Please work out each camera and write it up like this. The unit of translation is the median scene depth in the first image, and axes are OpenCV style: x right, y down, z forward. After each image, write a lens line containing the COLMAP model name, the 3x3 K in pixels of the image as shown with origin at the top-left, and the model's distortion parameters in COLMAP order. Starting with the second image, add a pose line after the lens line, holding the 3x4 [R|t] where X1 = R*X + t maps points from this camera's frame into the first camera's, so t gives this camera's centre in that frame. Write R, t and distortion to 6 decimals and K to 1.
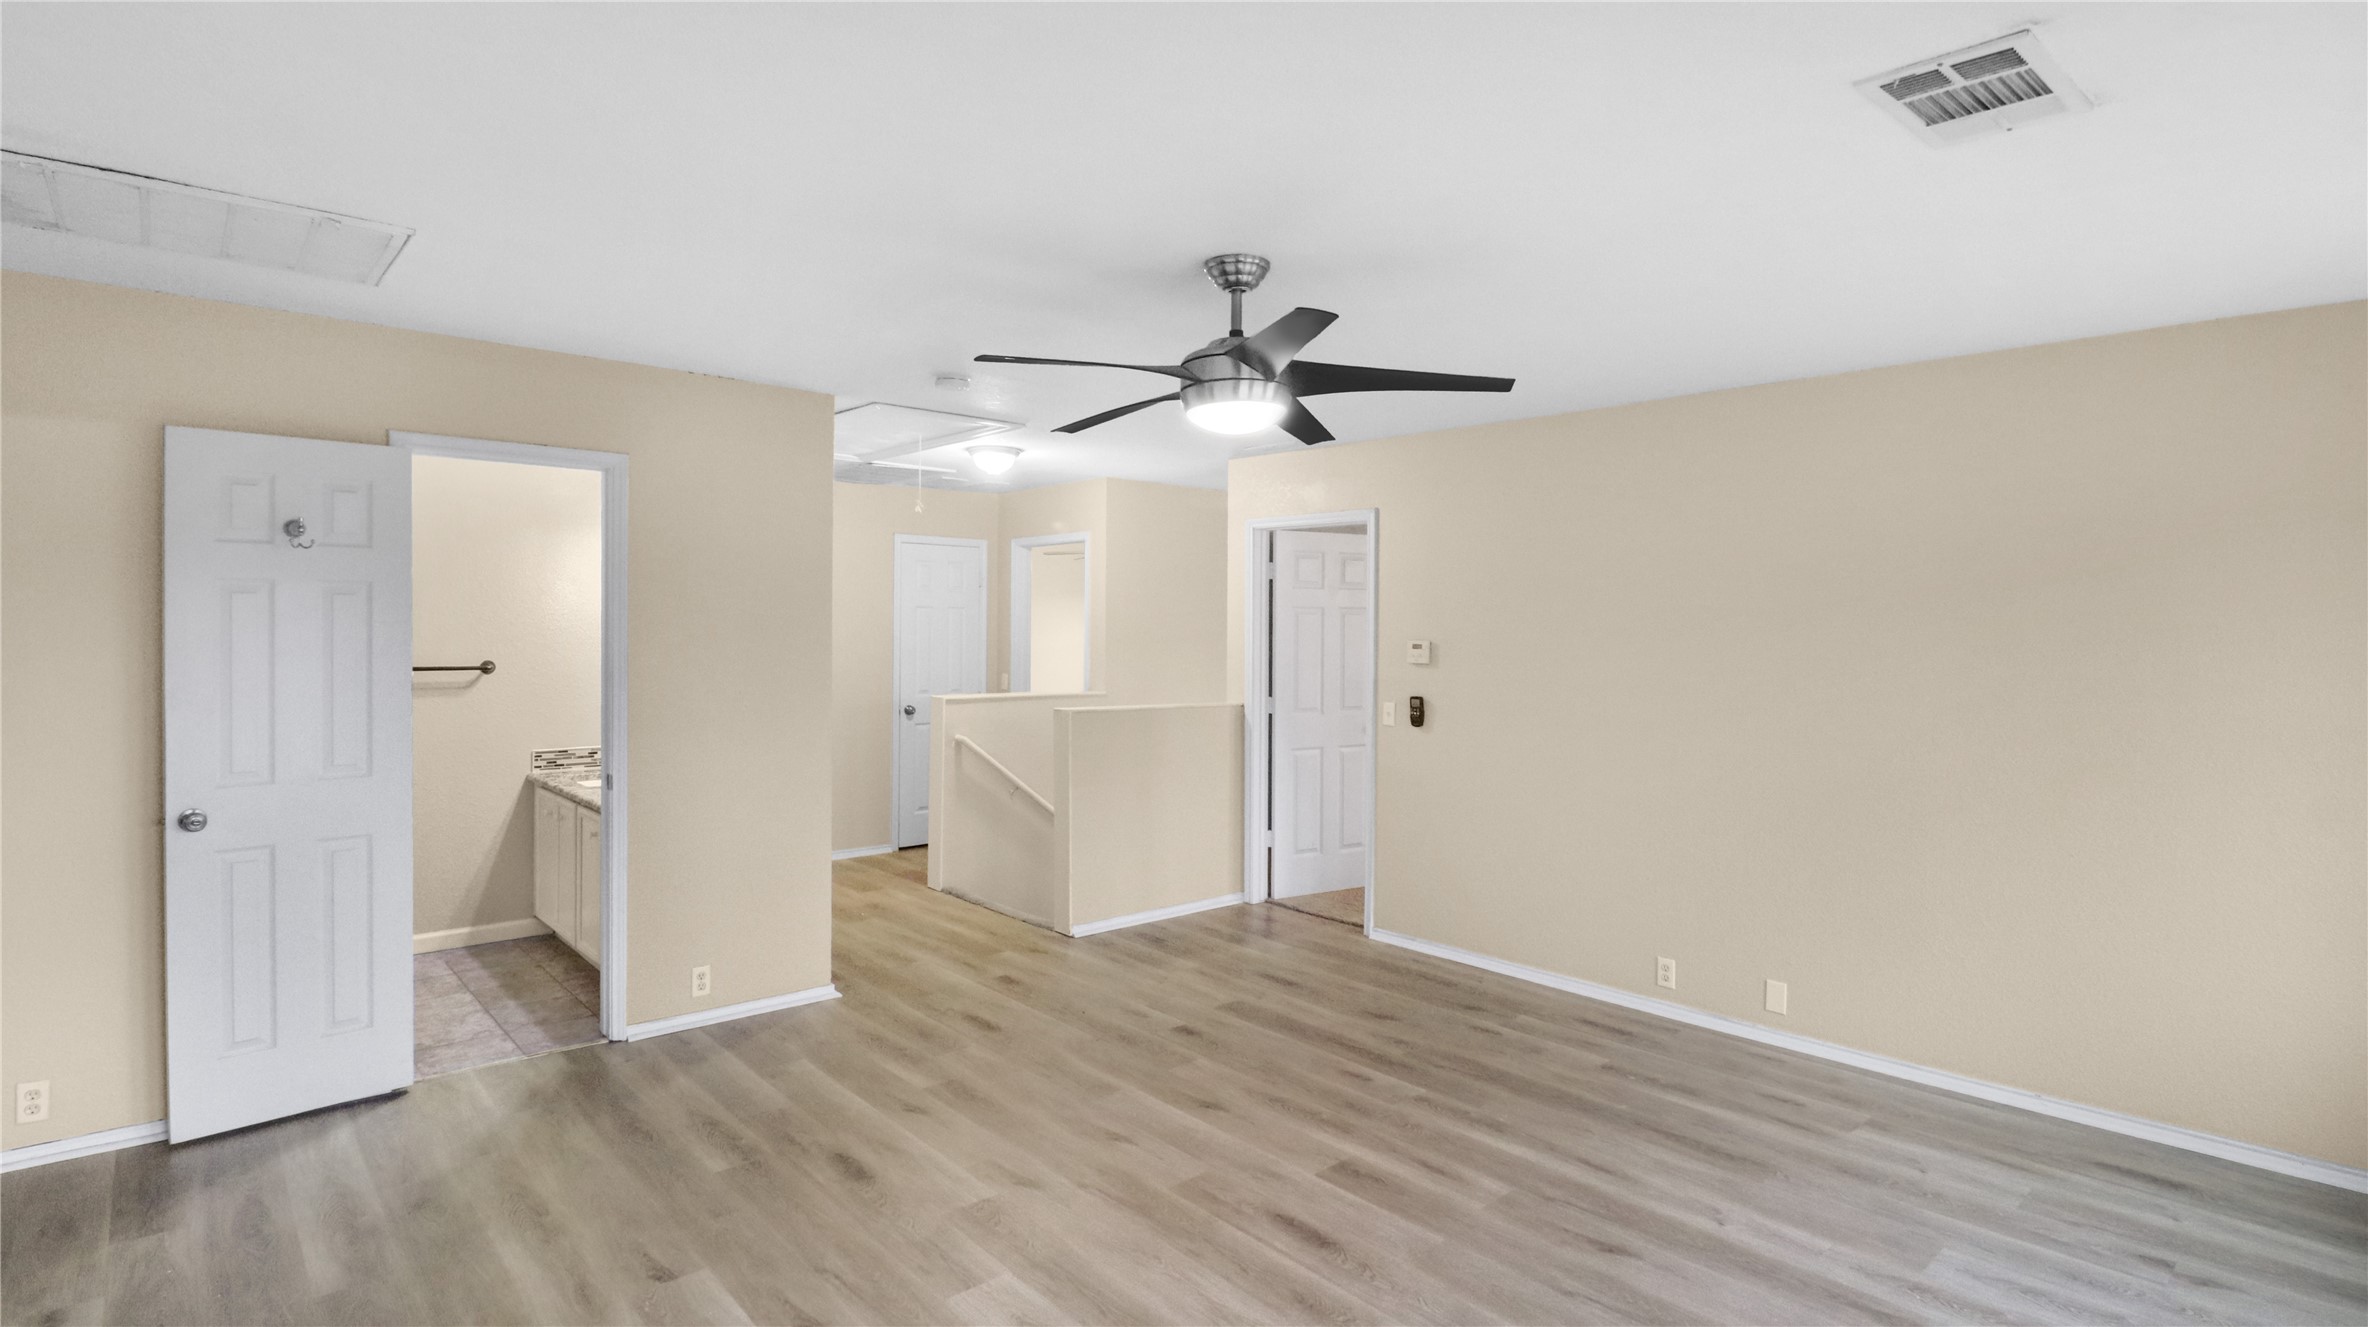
lens RADIAL K [[1111.8, 0, 1193.7], [0, 1111.8, 637.2], [0, 0, 1]] dist [-0.028923, -0.000090]
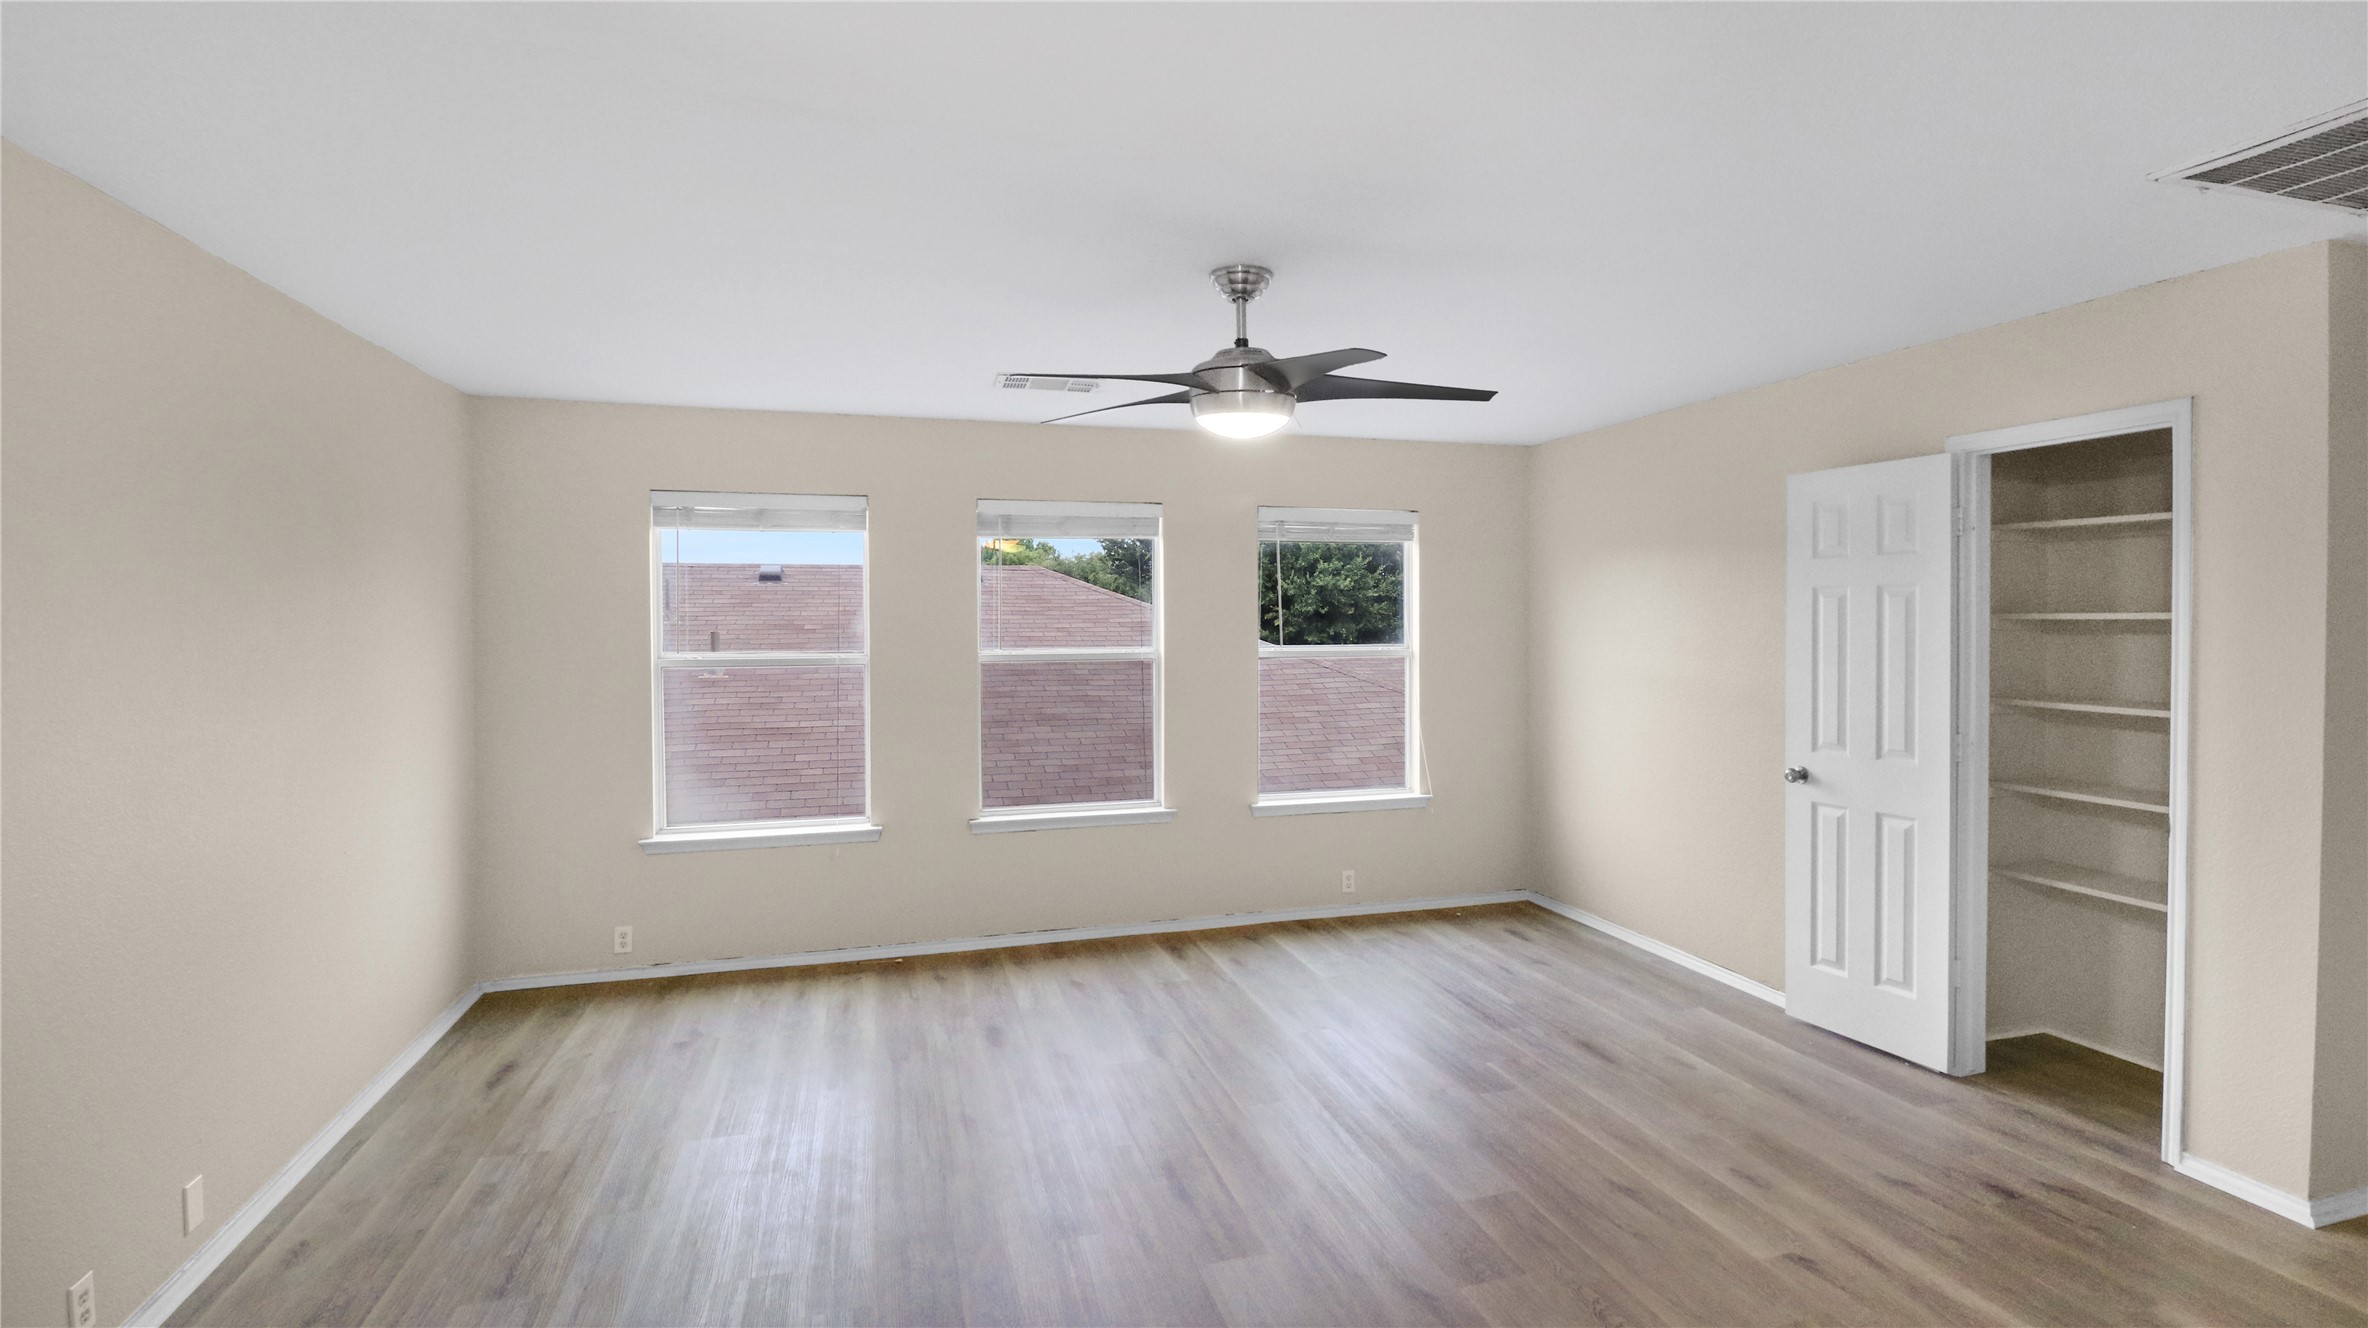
lens RADIAL K [[1111.8, 0, 1193.7], [0, 1111.8, 637.7], [0, 0, 1]] dist [-0.028923, -0.000090]
pose [[-0.900019, -0.004607, 0.435827, -0.388735], [0.006438, 0.999695, 0.023863, -0.012841], [-0.435804, 0.024283, -0.899714, 1.986935]]
